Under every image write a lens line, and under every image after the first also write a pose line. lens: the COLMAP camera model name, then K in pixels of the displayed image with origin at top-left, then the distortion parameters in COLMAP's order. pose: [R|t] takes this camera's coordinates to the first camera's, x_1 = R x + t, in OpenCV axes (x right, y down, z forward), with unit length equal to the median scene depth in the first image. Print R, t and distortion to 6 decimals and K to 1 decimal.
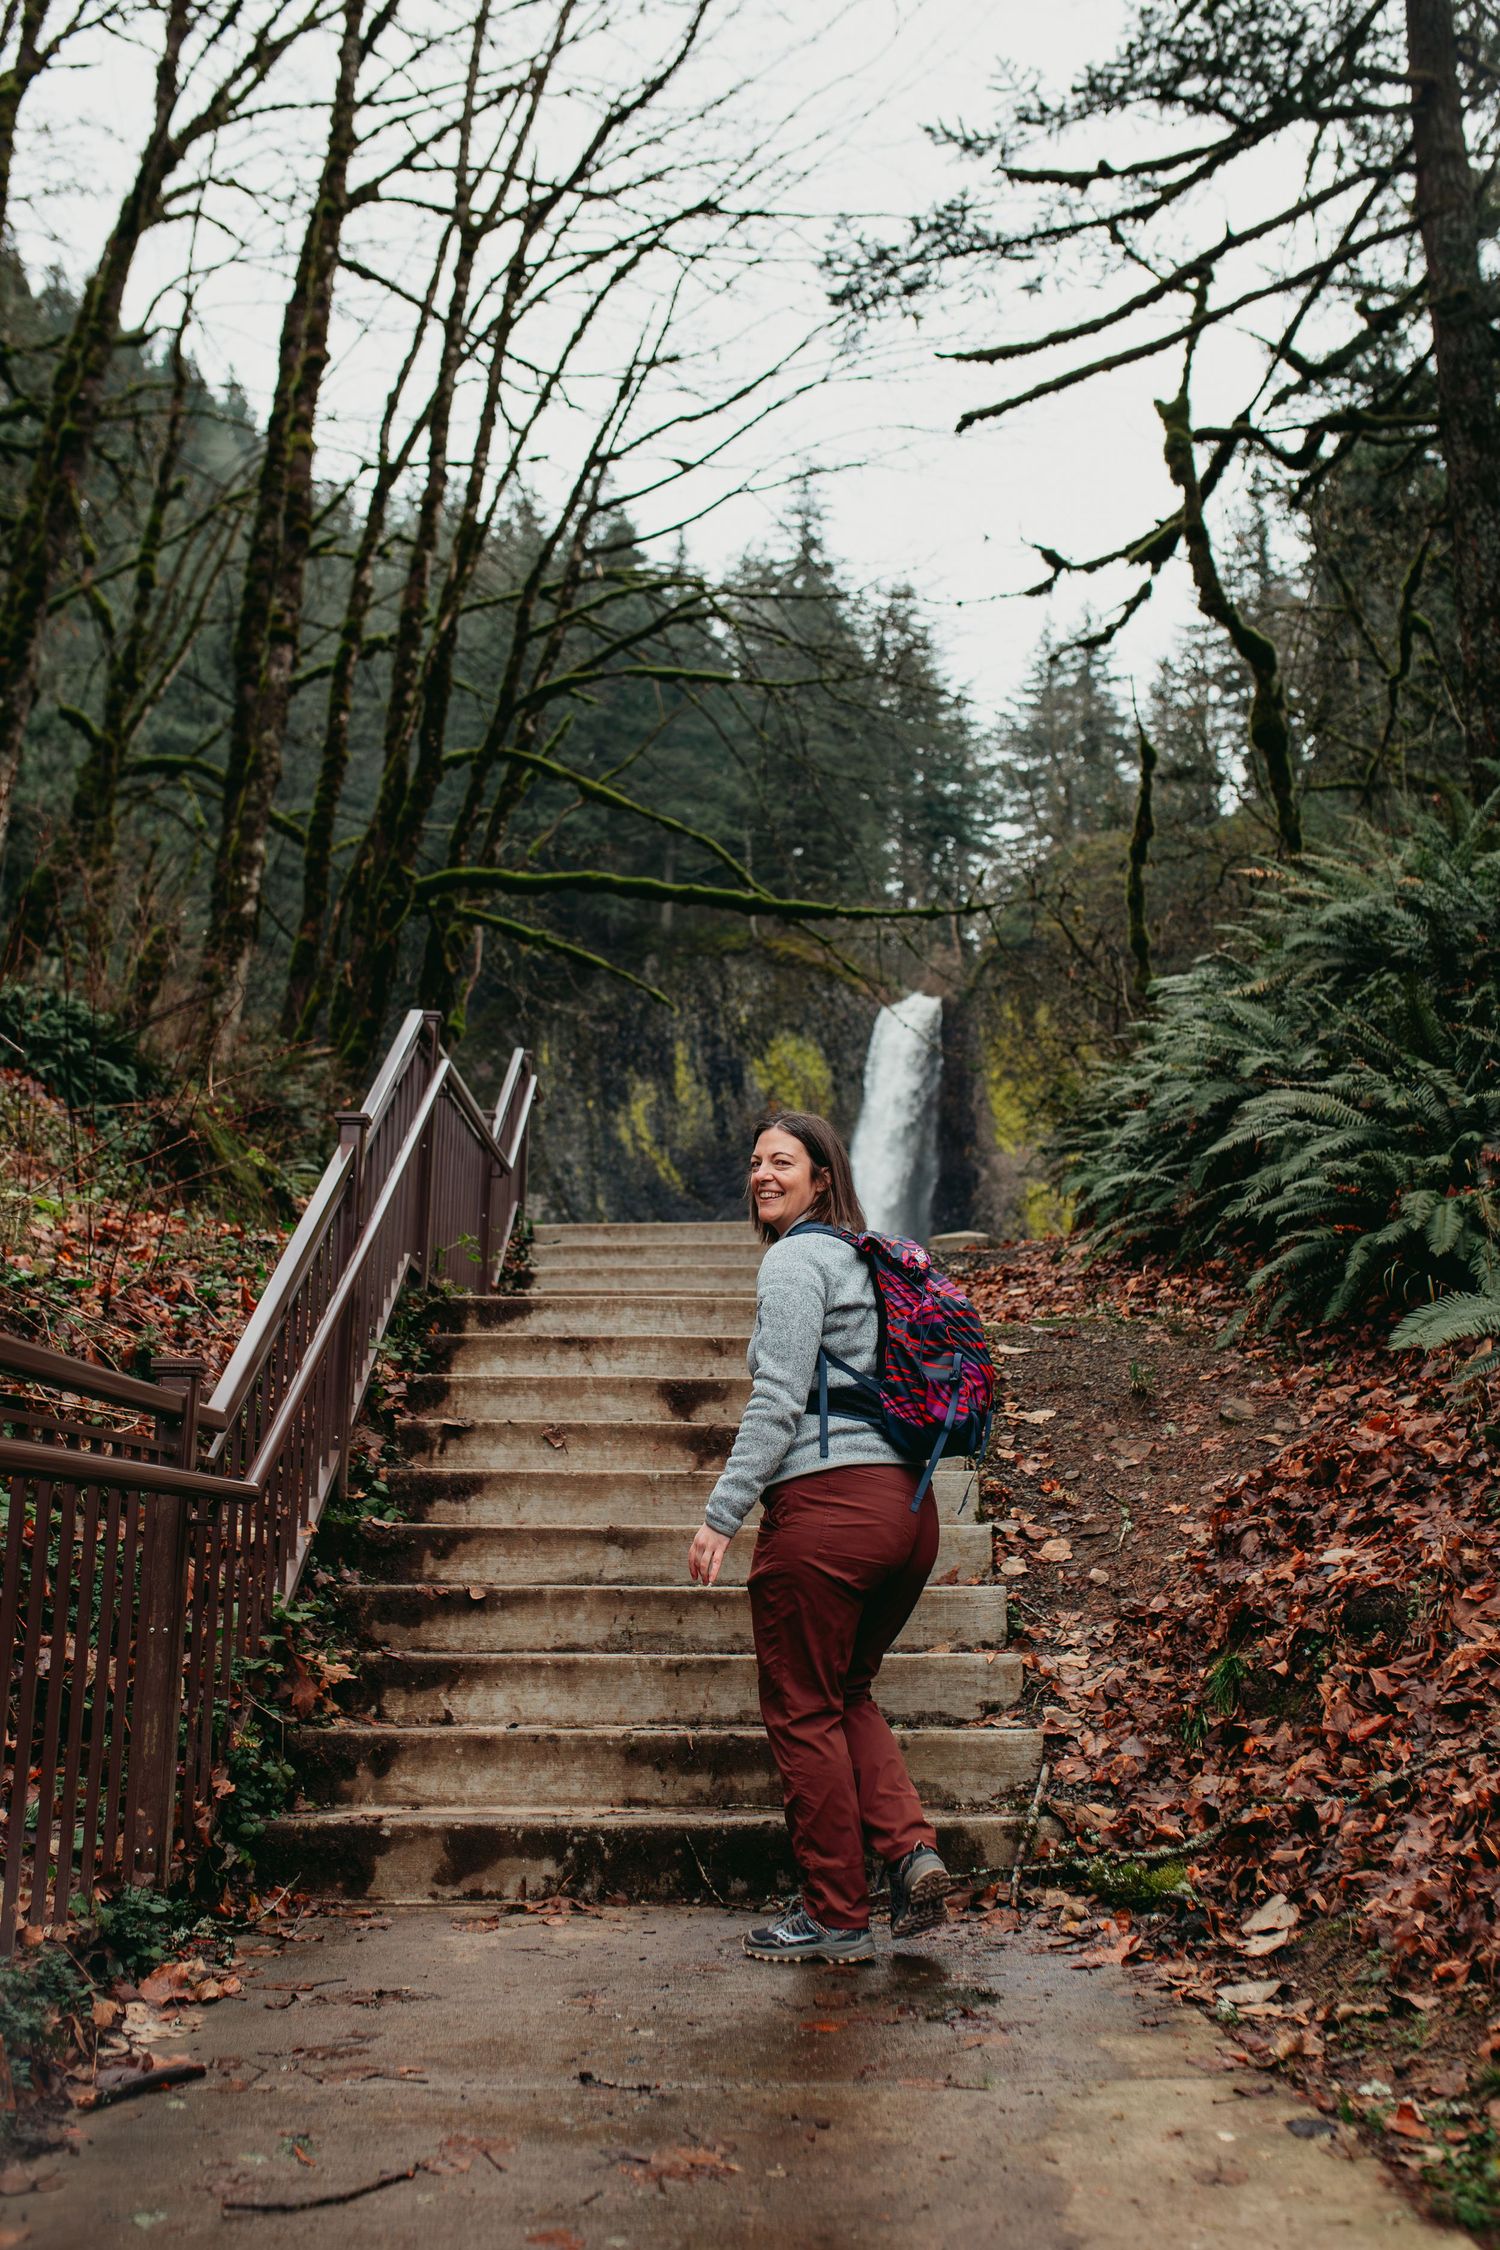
lens RADIAL K [[2134.6, 0, 752.1], [0, 2134.6, 1108.9], [0, 0, 1]] dist [-0.028956, 0.000000]
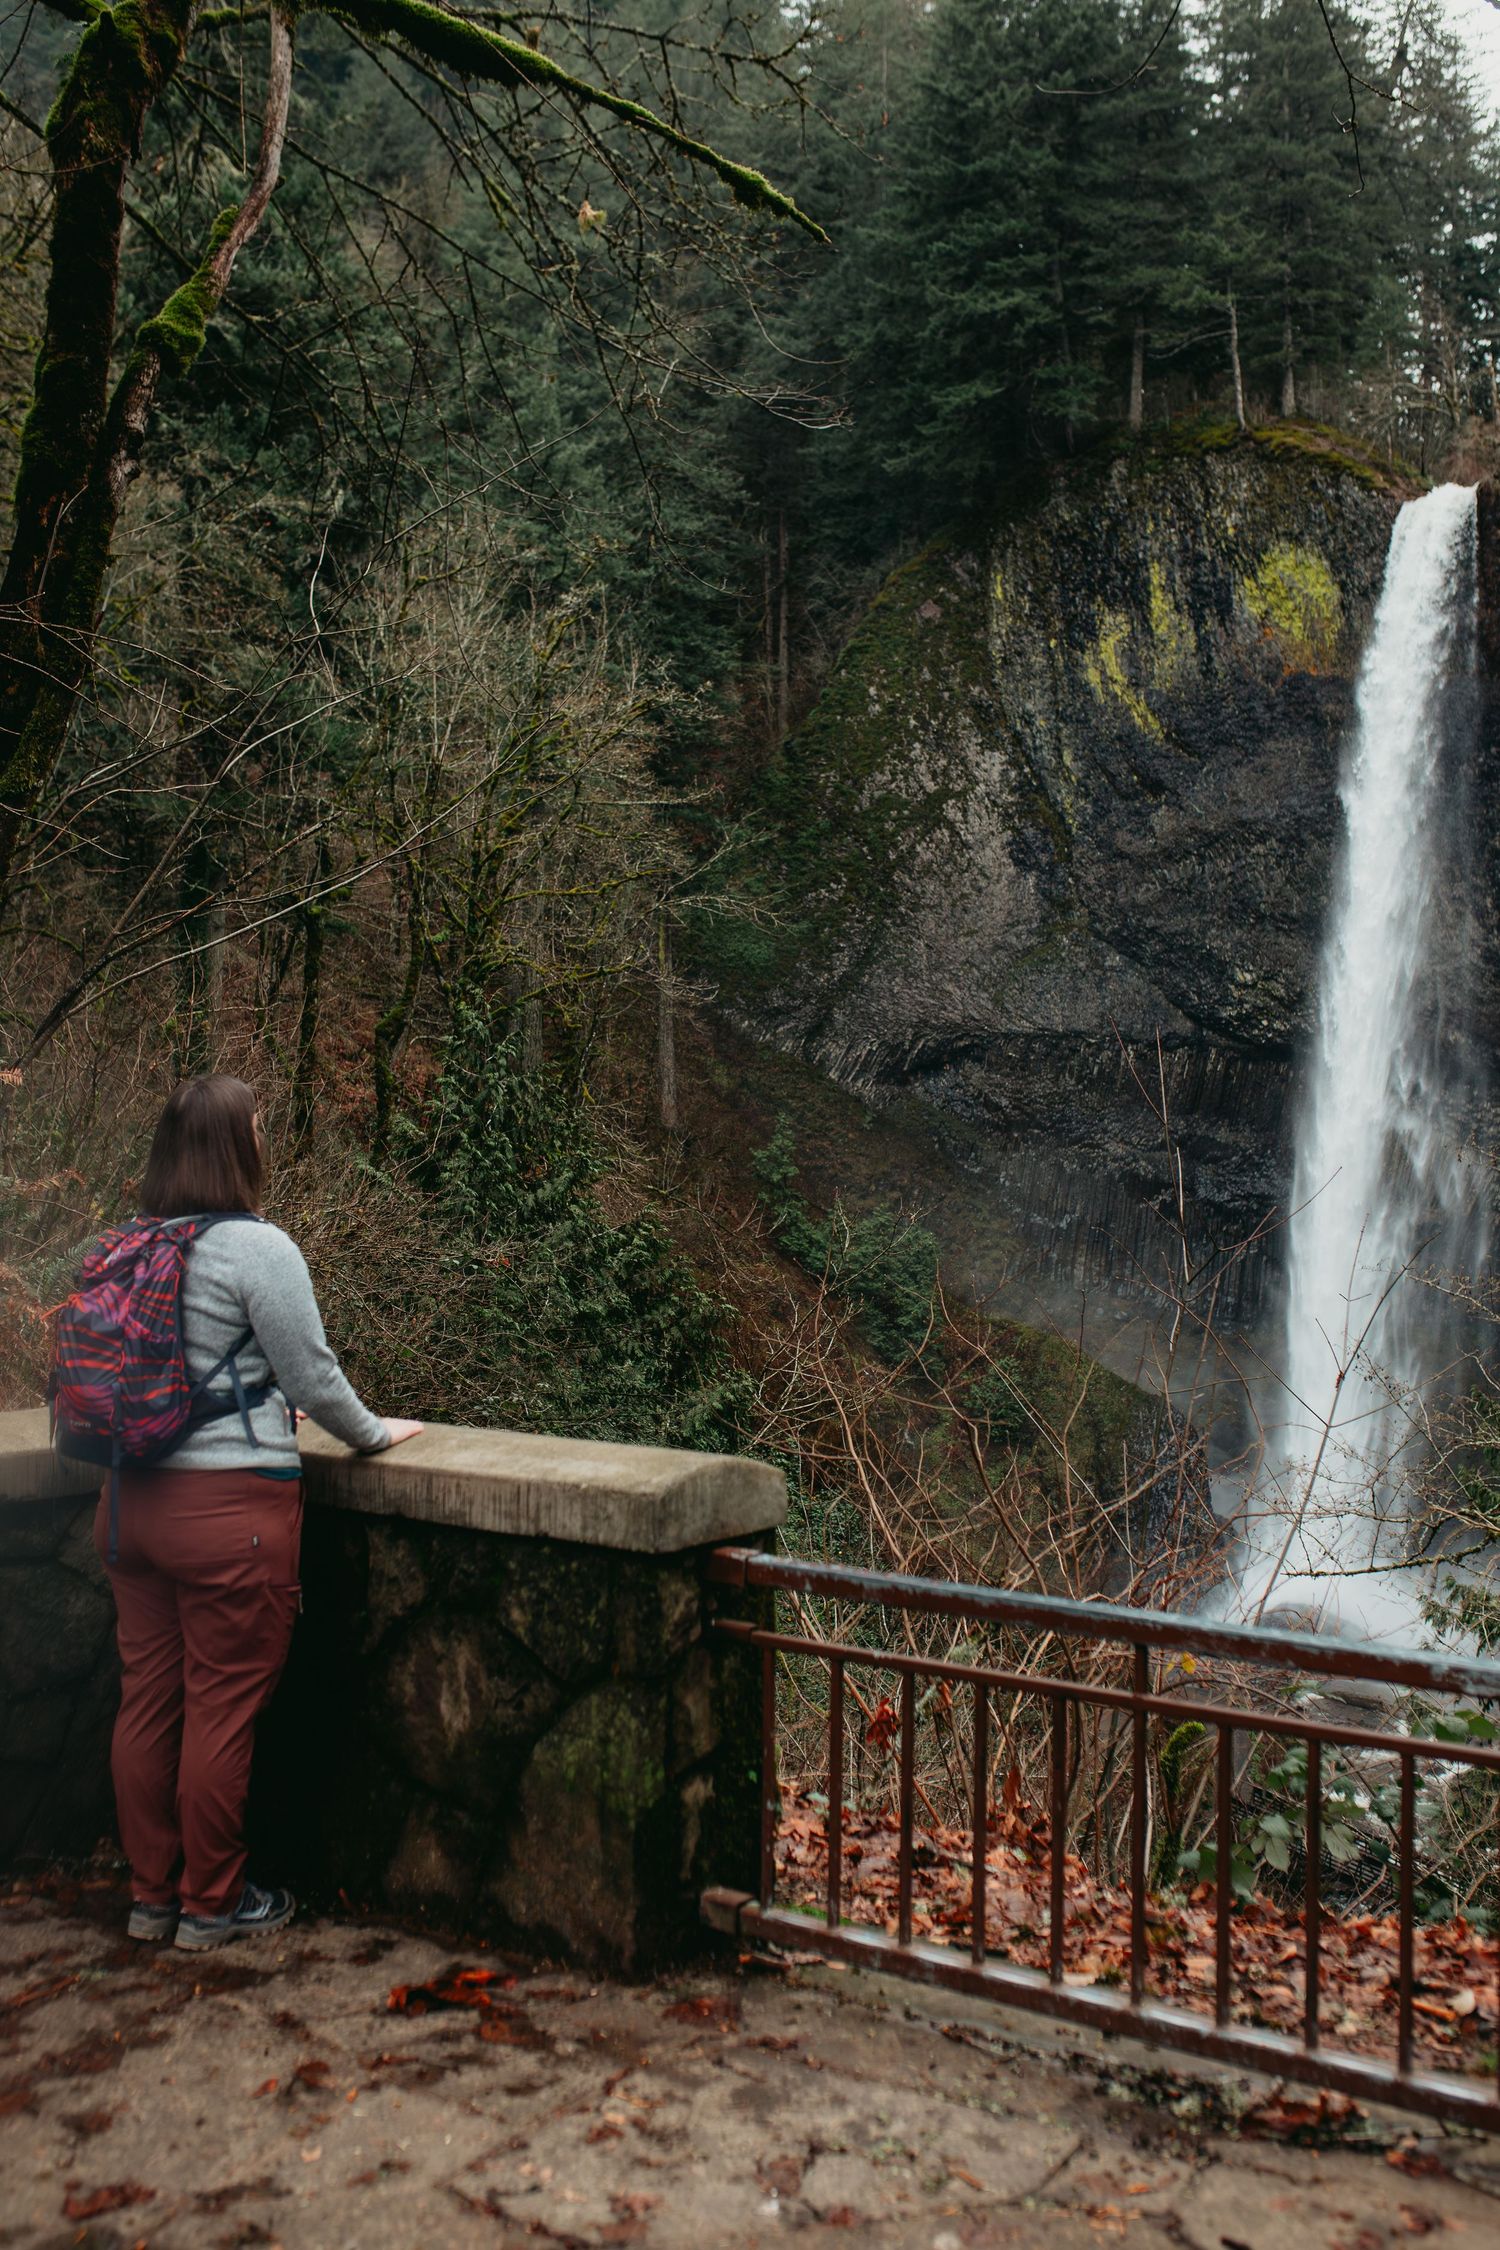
lens RADIAL K [[2134.6, 0, 766.8], [0, 2134.6, 1085.7], [0, 0, 1]] dist [-0.028956, 0.000000]
pose [[0.974068, -0.010929, -0.225989, 0.004839], [0.054944, 0.980359, 0.189412, 0.003451], [0.219481, -0.196917, 0.955537, 0.114412]]
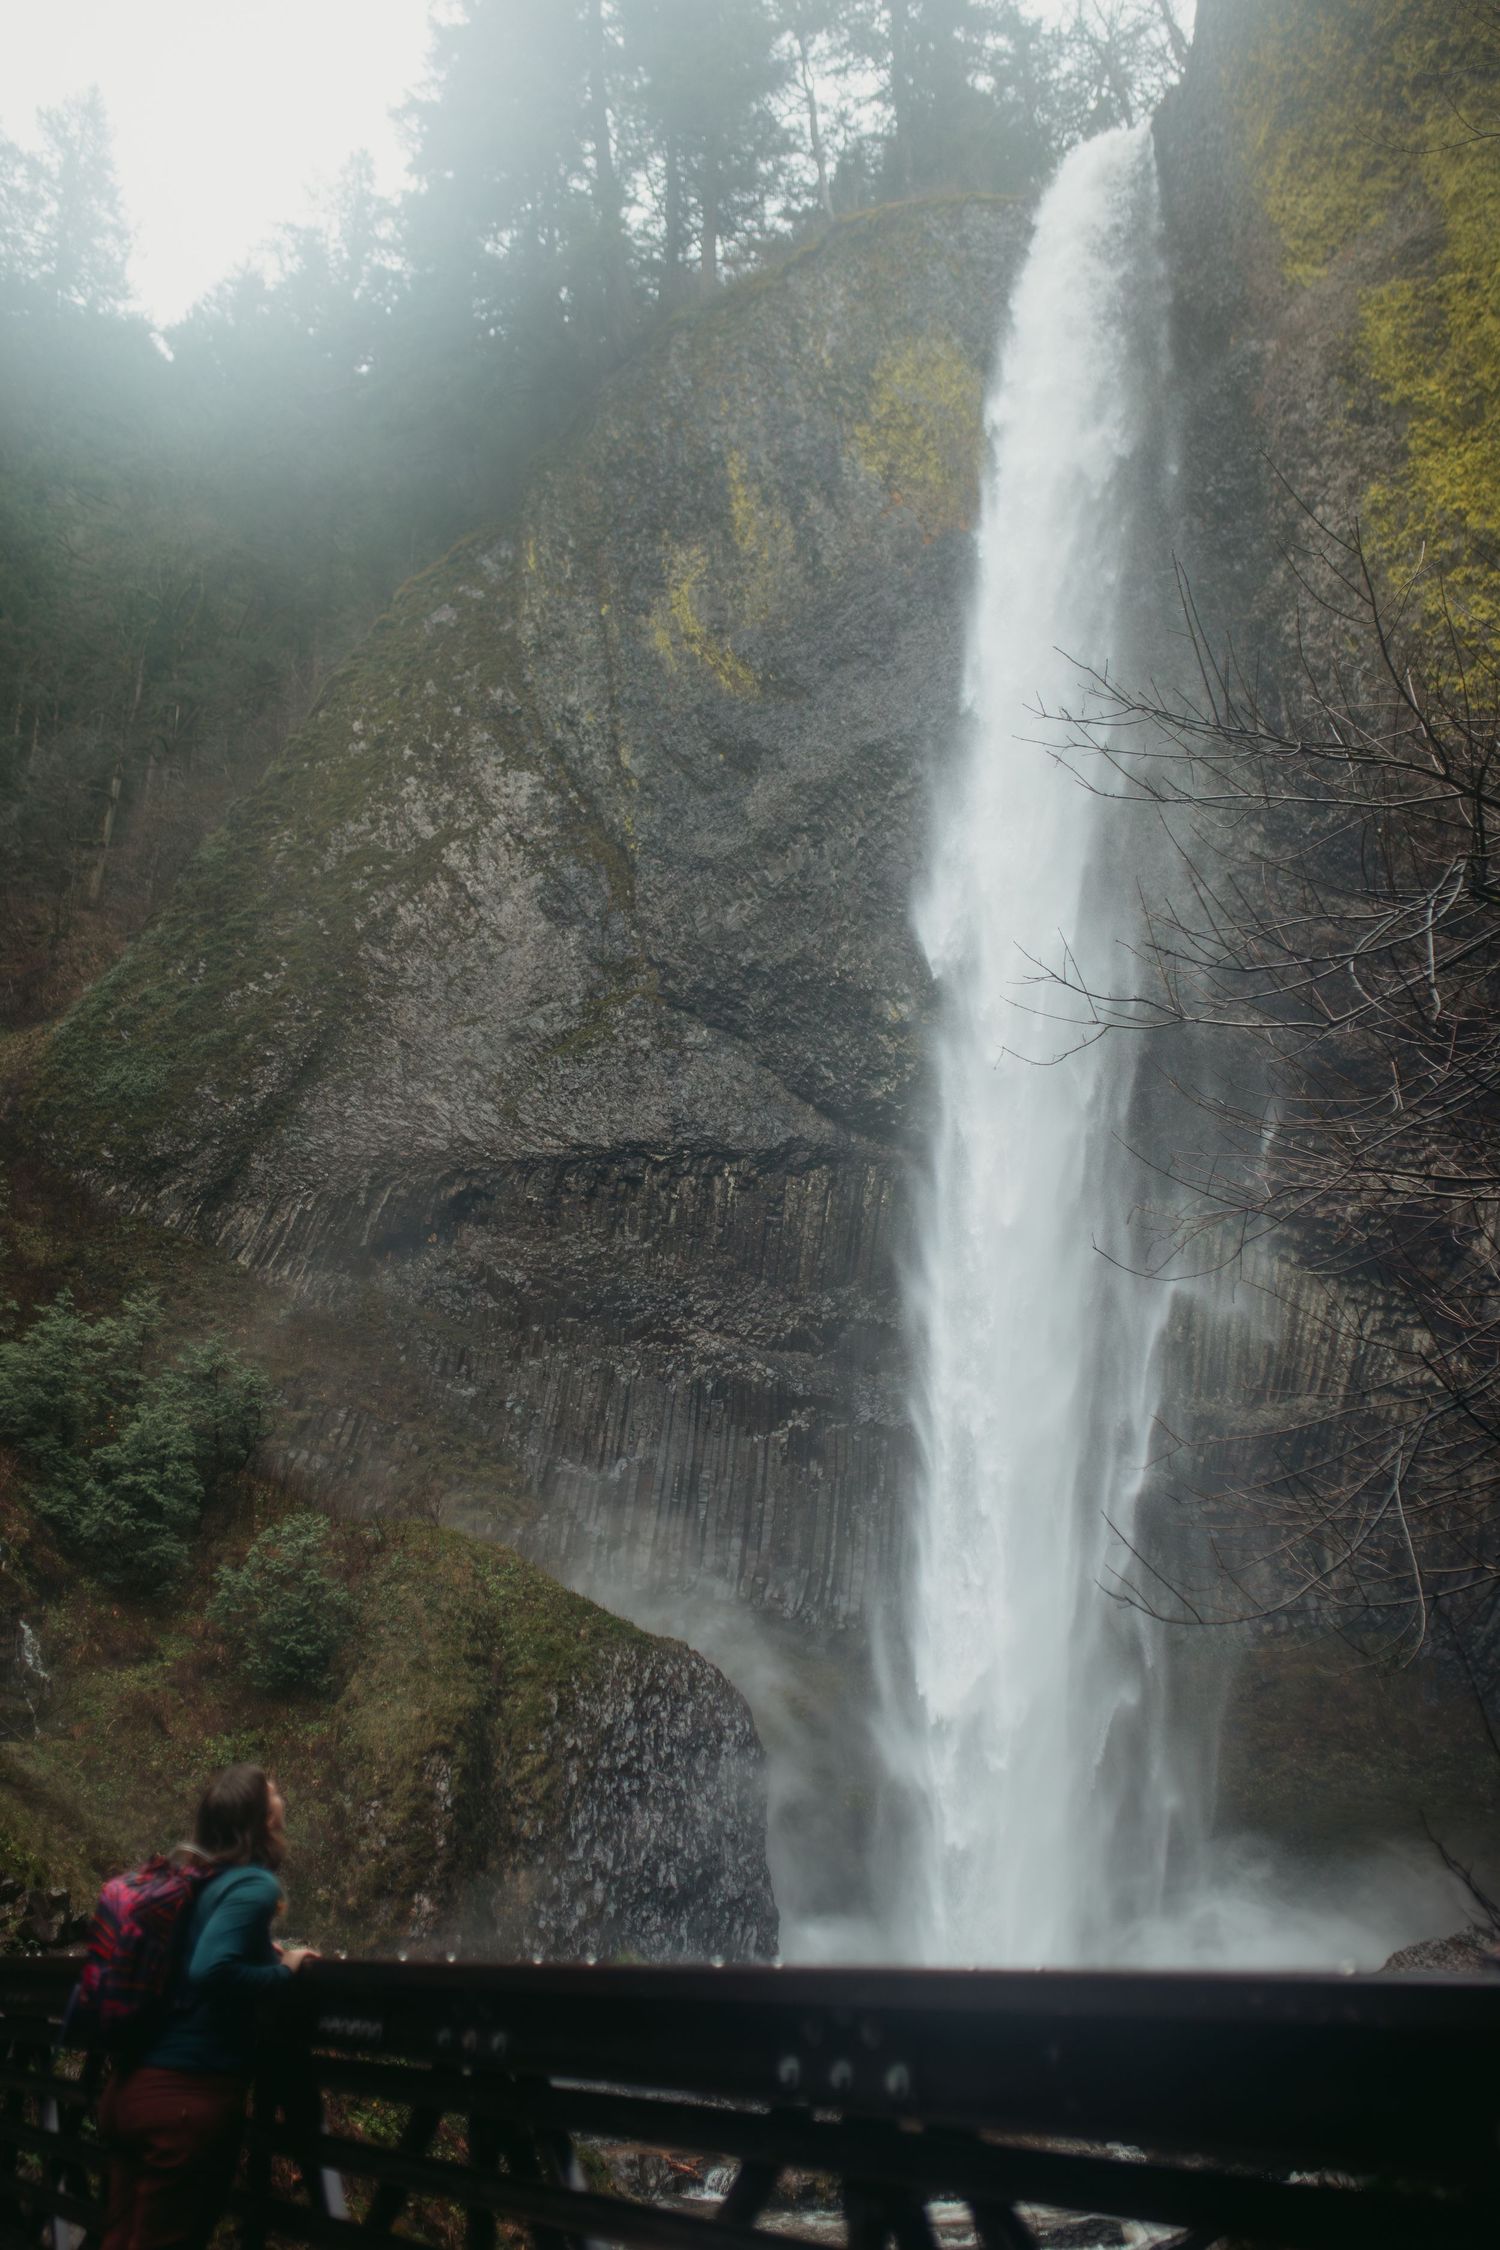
lens RADIAL K [[2134.6, 0, 752.2], [0, 2134.6, 1111.0], [0, 0, 1]] dist [-0.028956, 0.000000]
pose [[0.968410, -0.125975, -0.215202, 0.069006], [0.083279, 0.976846, -0.197072, 0.246823], [0.235045, 0.172925, 0.956478, 0.493752]]
